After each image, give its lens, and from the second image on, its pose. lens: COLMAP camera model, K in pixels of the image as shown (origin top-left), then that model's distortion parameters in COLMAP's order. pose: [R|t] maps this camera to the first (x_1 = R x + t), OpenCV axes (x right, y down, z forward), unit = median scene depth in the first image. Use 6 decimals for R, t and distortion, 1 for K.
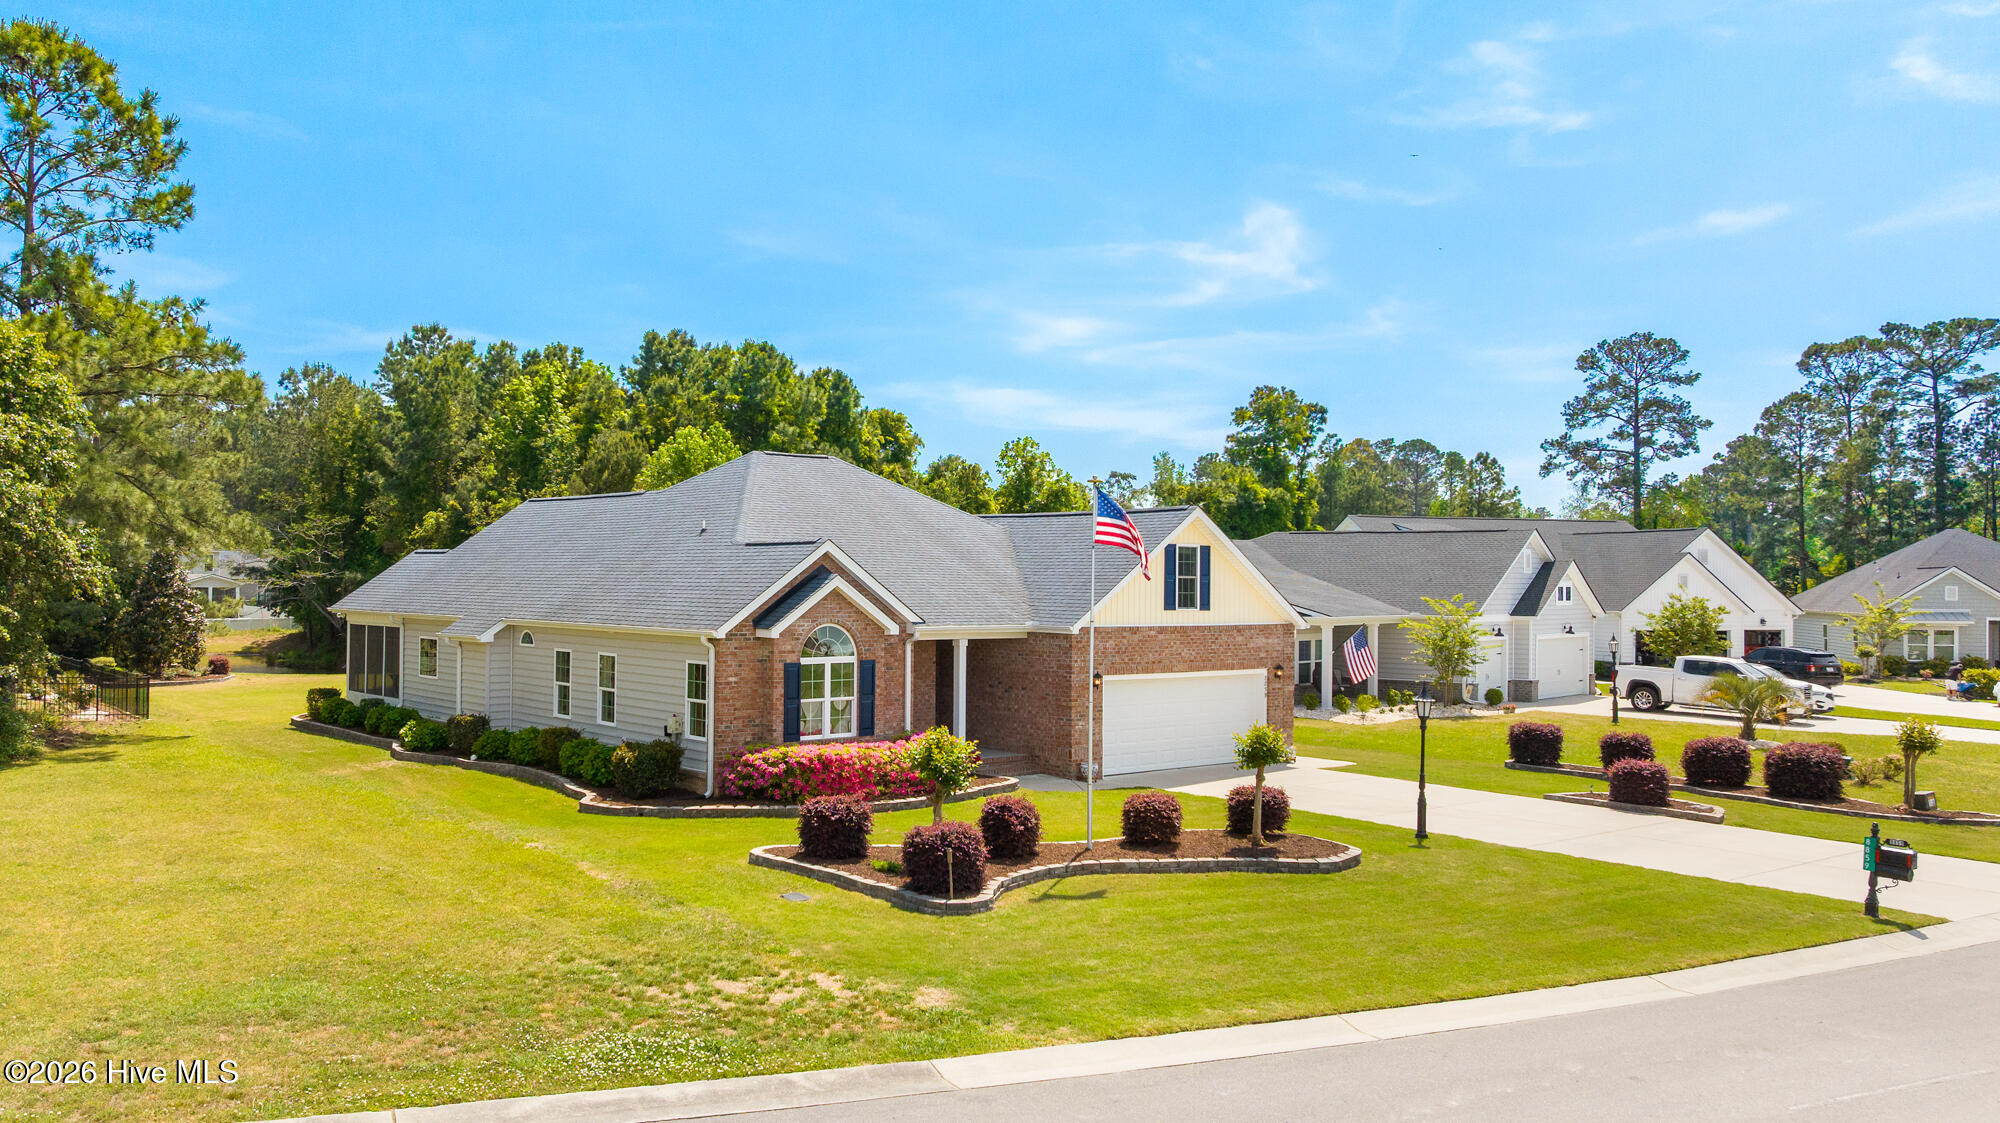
lens RADIAL K [[1568.9, 0, 911.3], [0, 1568.9, 566.7], [0, 0, 1]] dist [-0.003848, -0.000925]
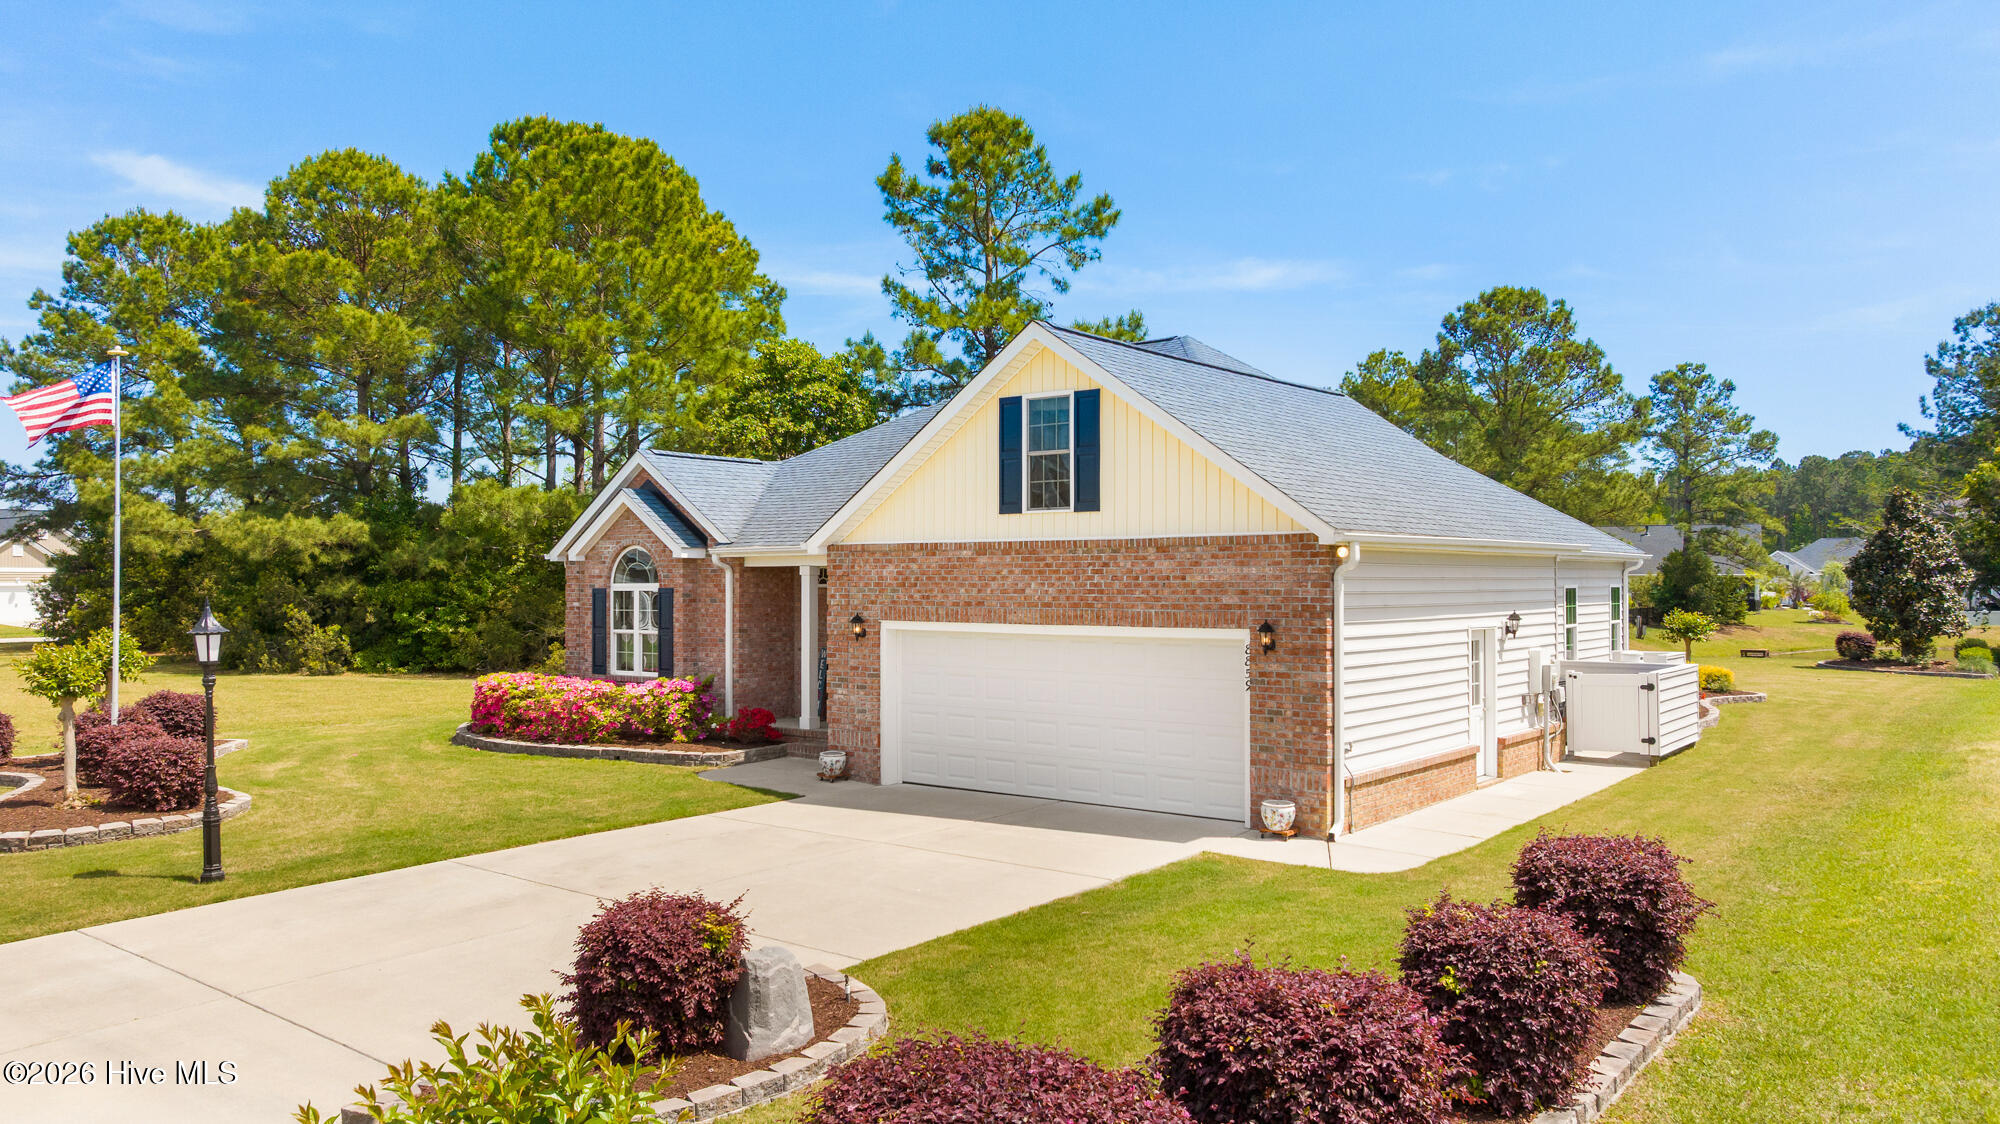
lens RADIAL K [[1417.5, 0, 1008.9], [0, 1417.5, 565.5], [0, 0, 1]] dist [-0.005228, -0.001187]
pose [[0.220023, -0.020923, -0.975270, 0.679405], [0.012264, 0.999750, -0.018681, 0.057228], [0.975418, -0.007850, 0.220224, 0.907037]]
